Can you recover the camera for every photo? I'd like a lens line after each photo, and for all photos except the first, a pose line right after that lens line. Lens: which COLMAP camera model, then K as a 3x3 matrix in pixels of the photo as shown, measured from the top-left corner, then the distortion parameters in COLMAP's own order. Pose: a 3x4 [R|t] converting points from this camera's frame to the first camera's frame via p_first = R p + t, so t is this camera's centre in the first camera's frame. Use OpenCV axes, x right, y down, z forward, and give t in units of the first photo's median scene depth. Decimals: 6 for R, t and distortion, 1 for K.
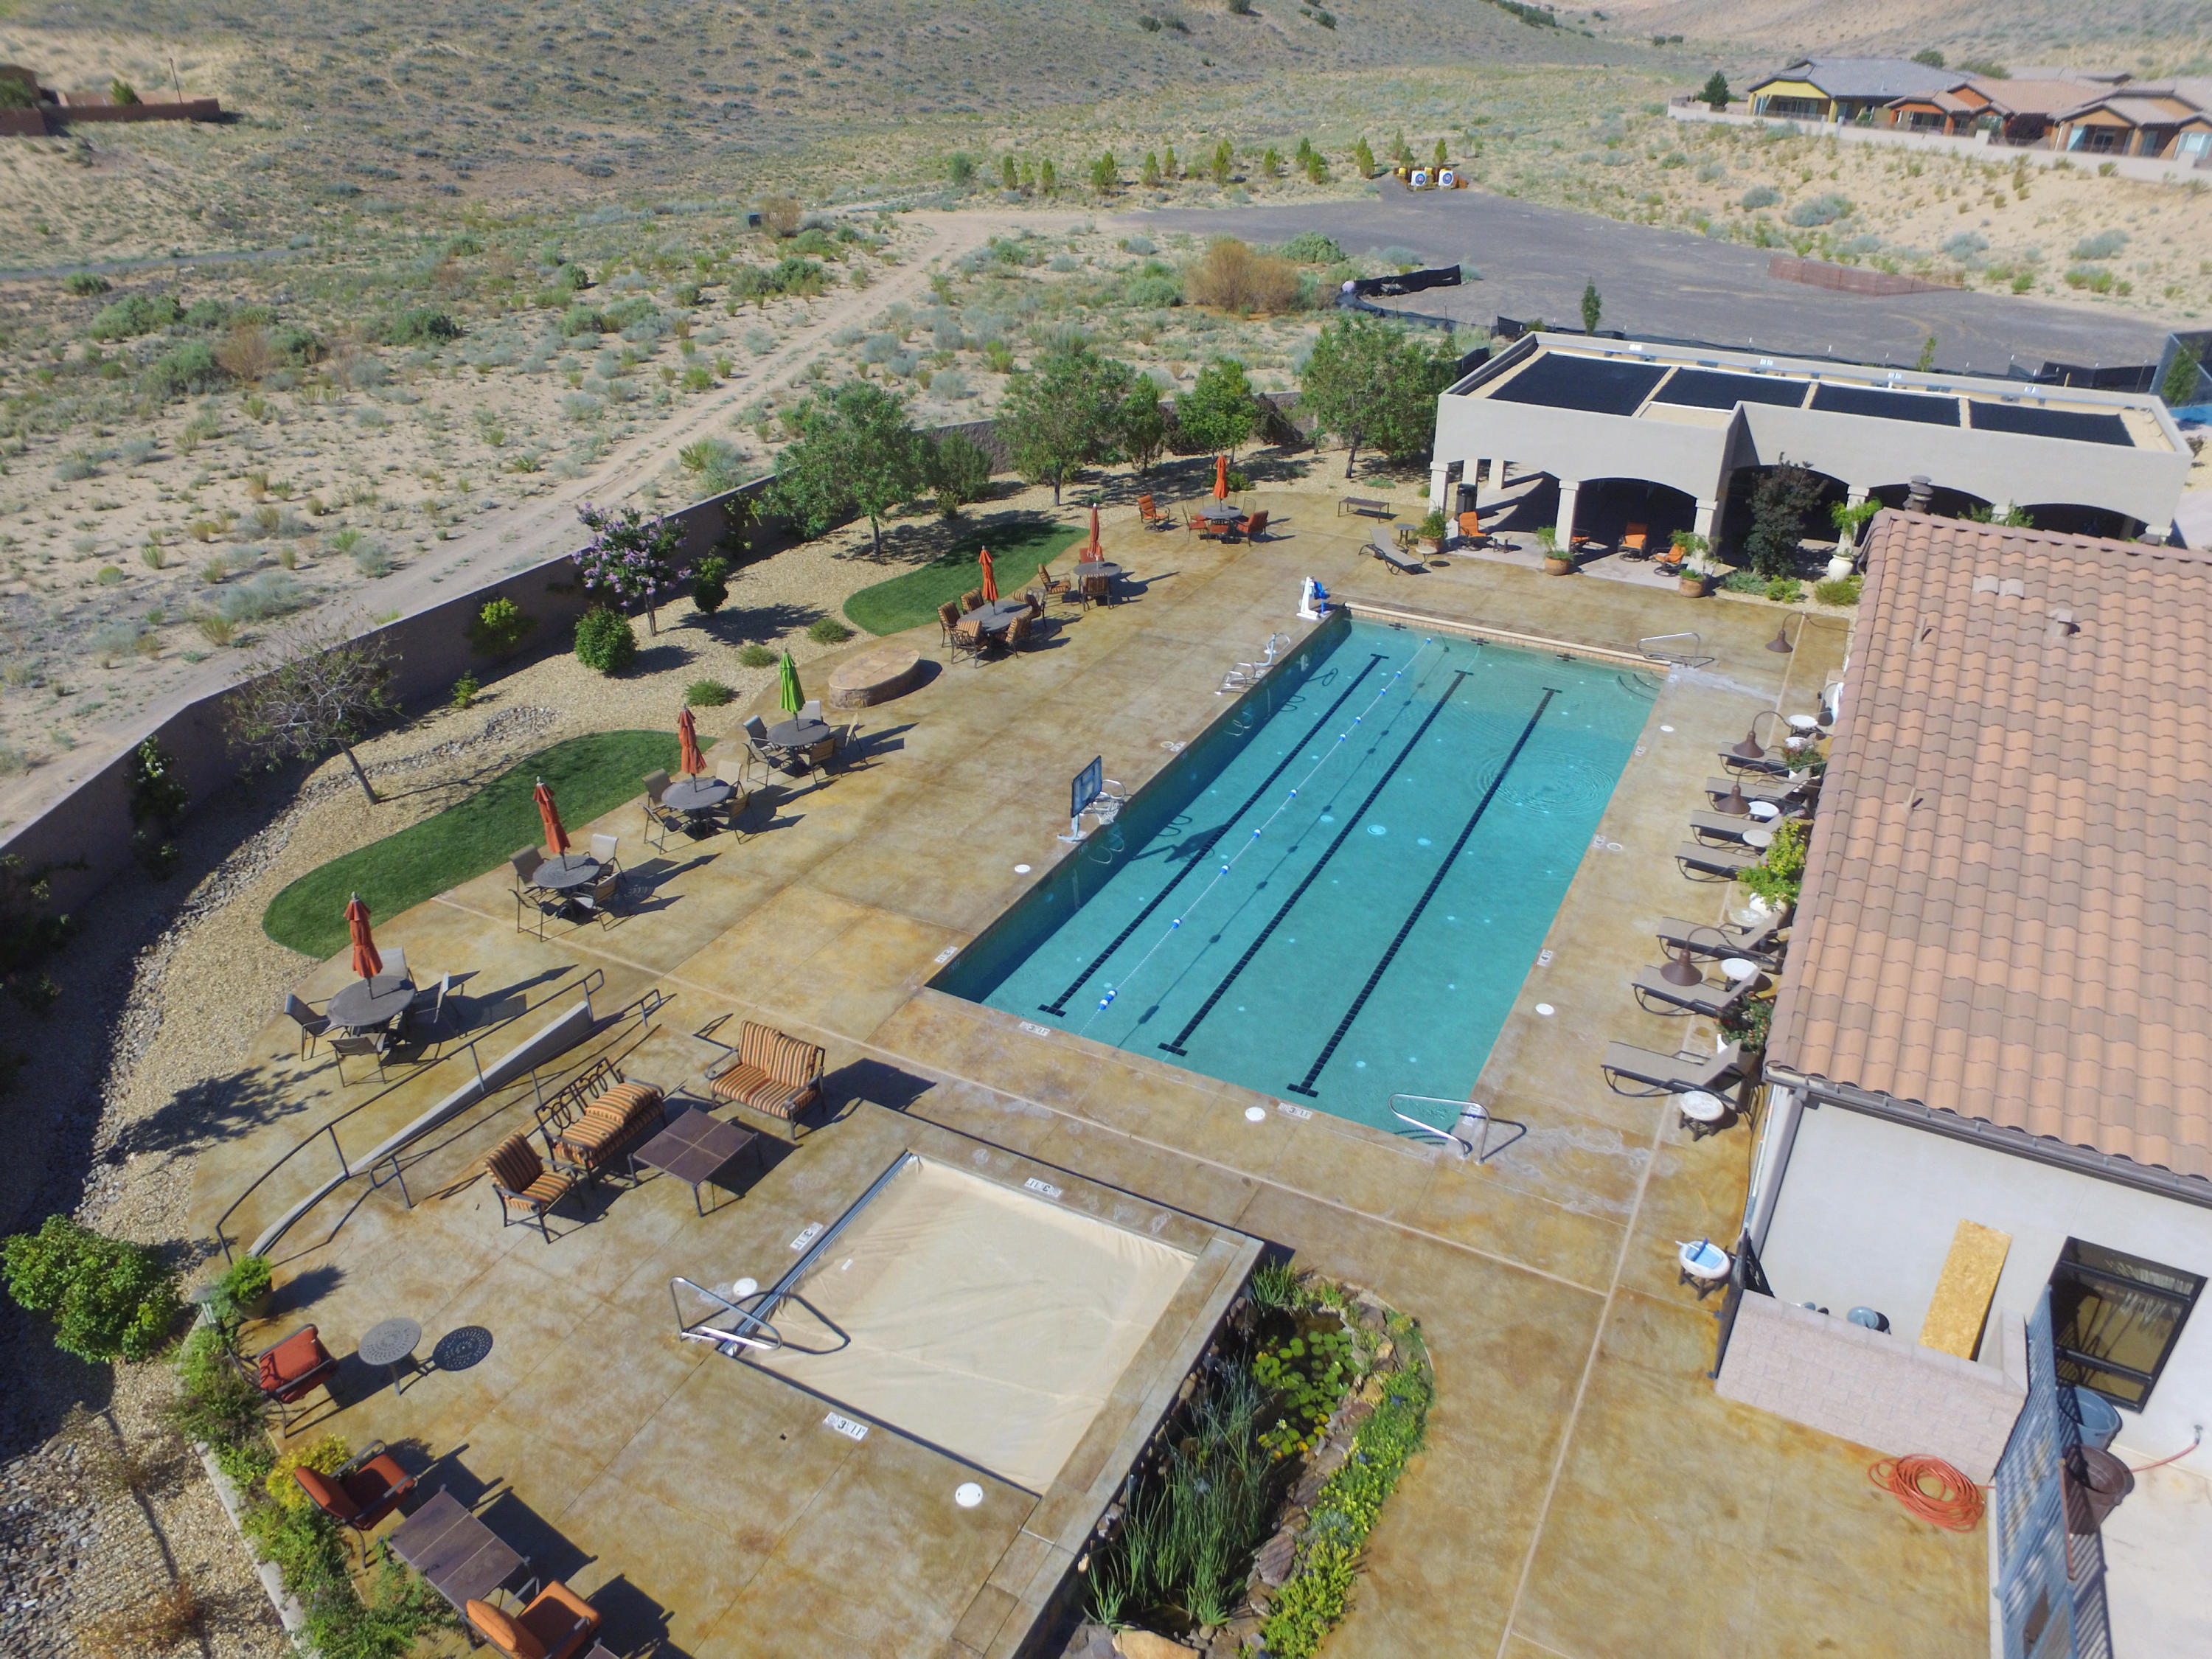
lens RADIAL K [[1503.4, 0, 1116.5], [0, 1503.4, 788.6], [0, 0, 1]] dist [-0.116478, 0.089586]
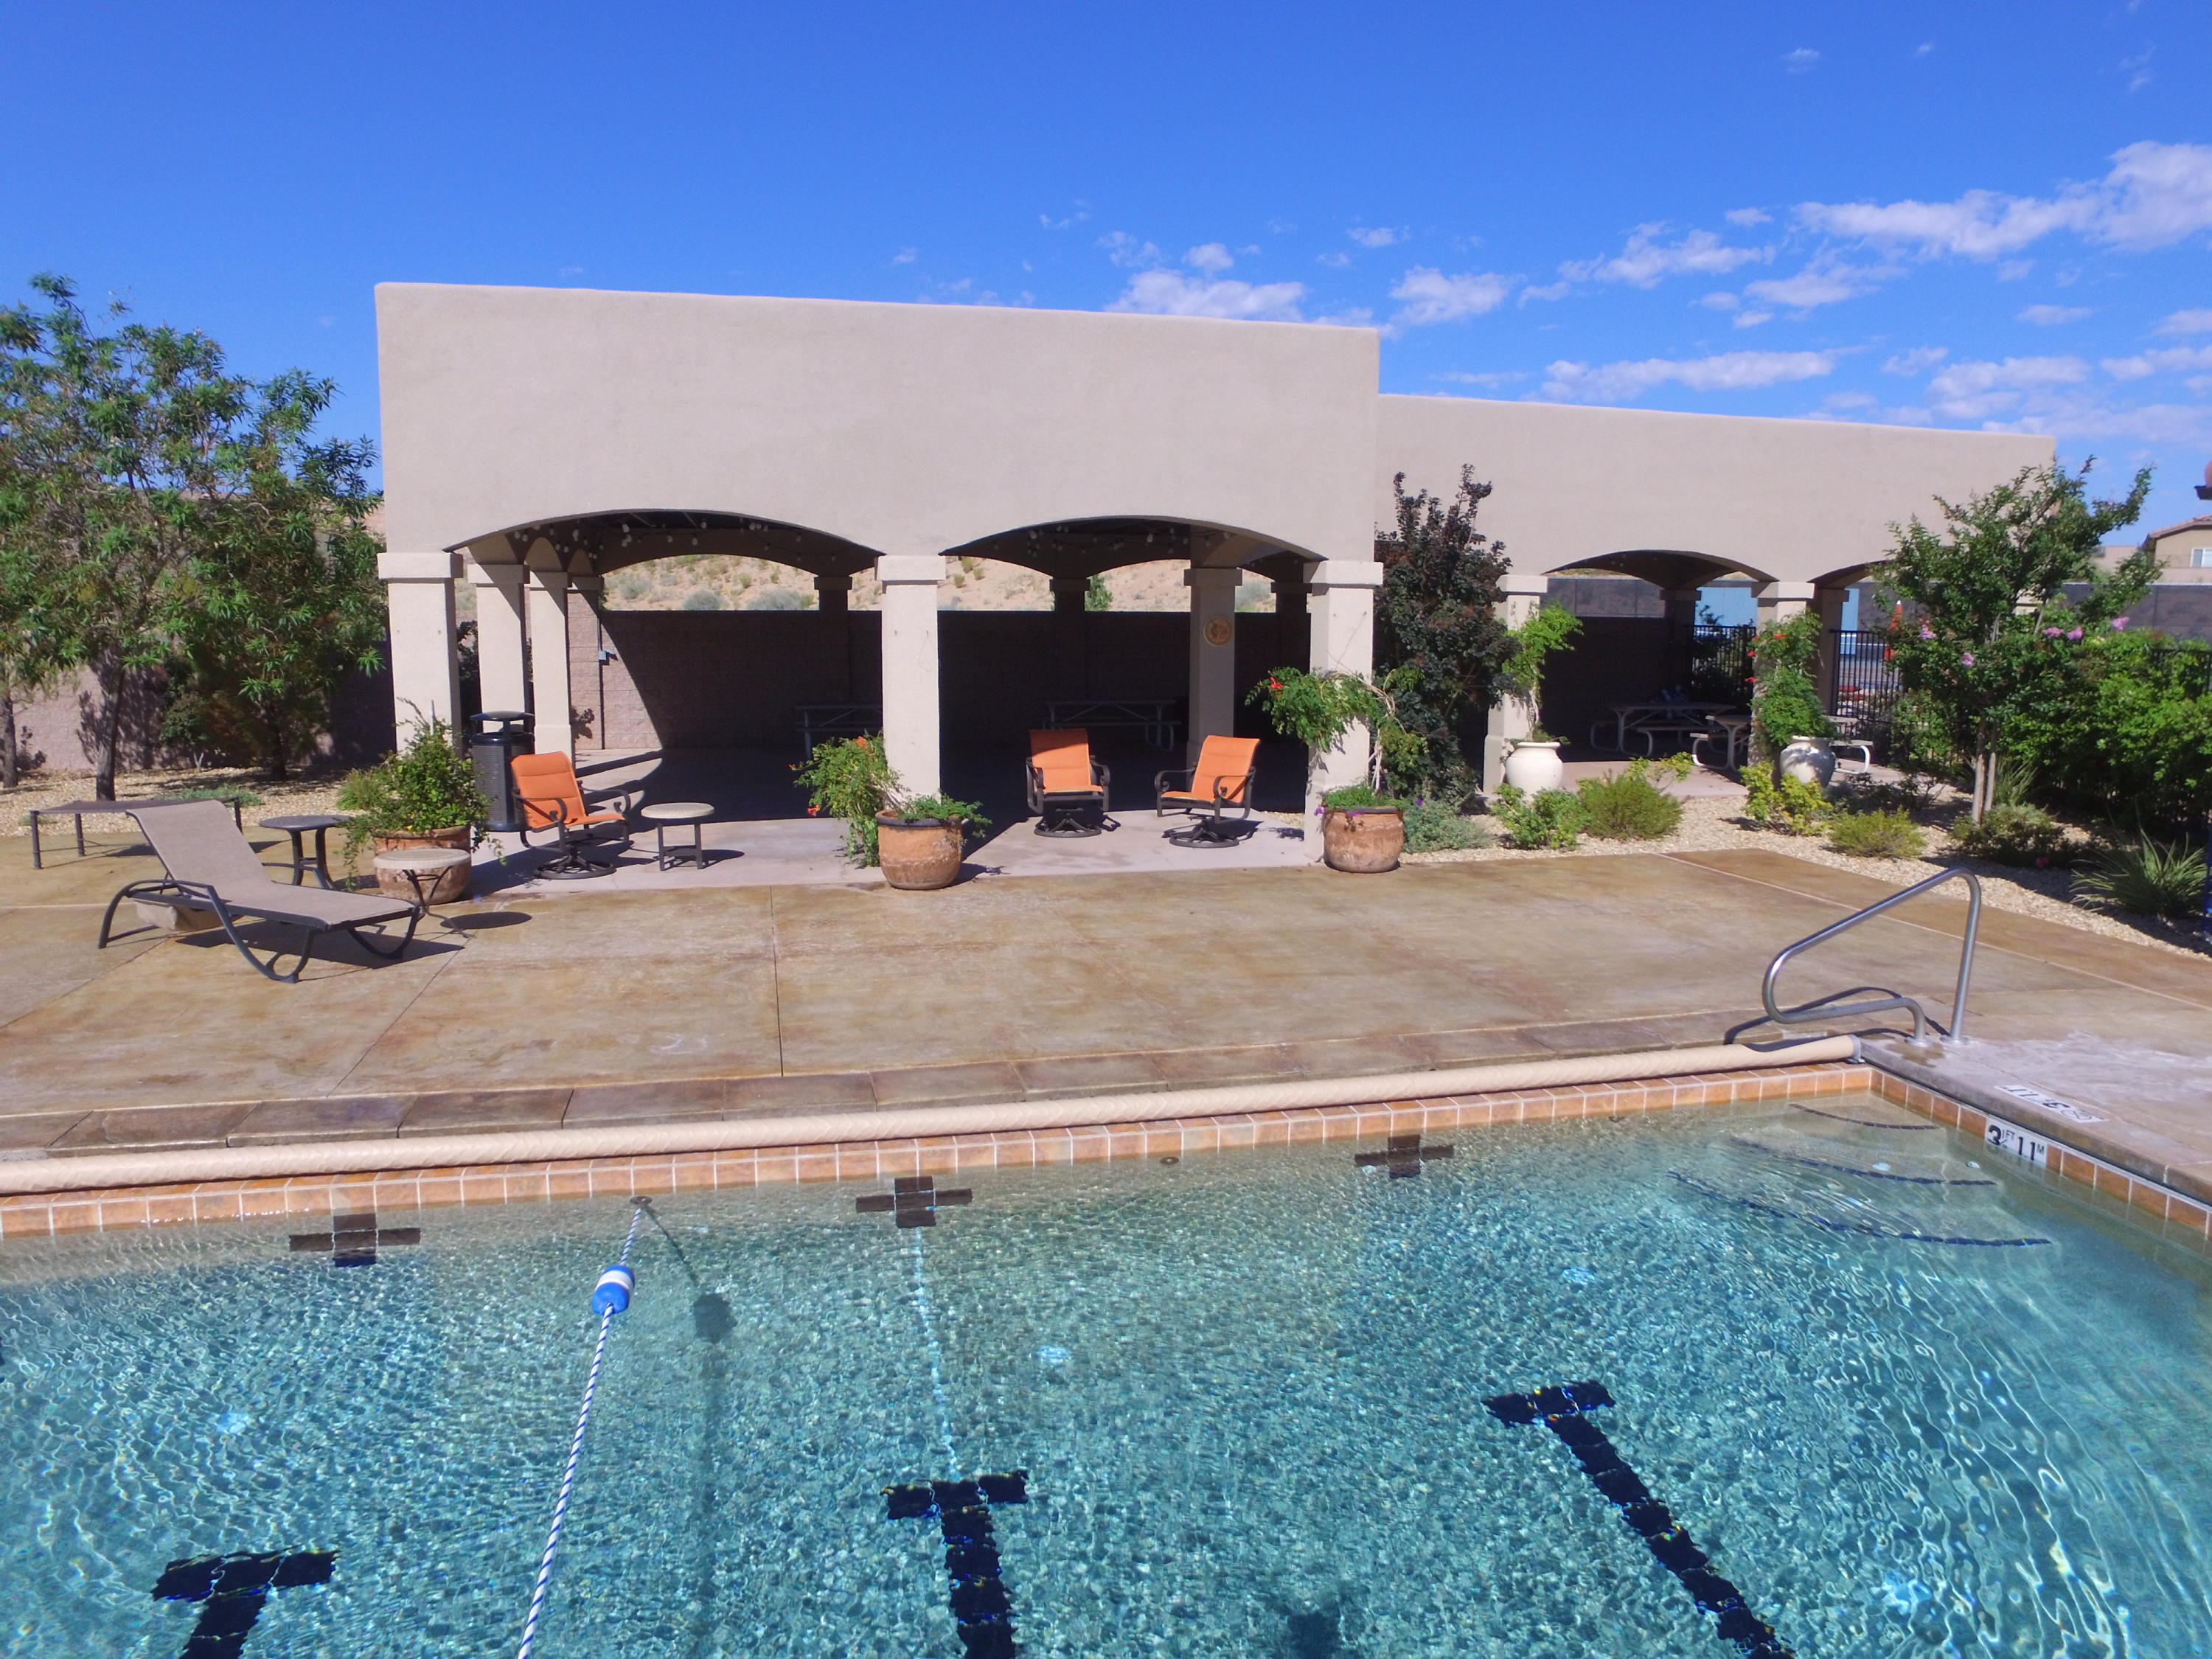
lens RADIAL K [[1503.4, 0, 1116.5], [0, 1503.4, 788.6], [0, 0, 1]] dist [-0.116478, 0.089586]
pose [[0.759407, -0.079780, 0.645706, 0.158109], [0.291636, 0.928905, -0.228219, -0.095773], [-0.581592, 0.361622, 0.728684, 0.845710]]
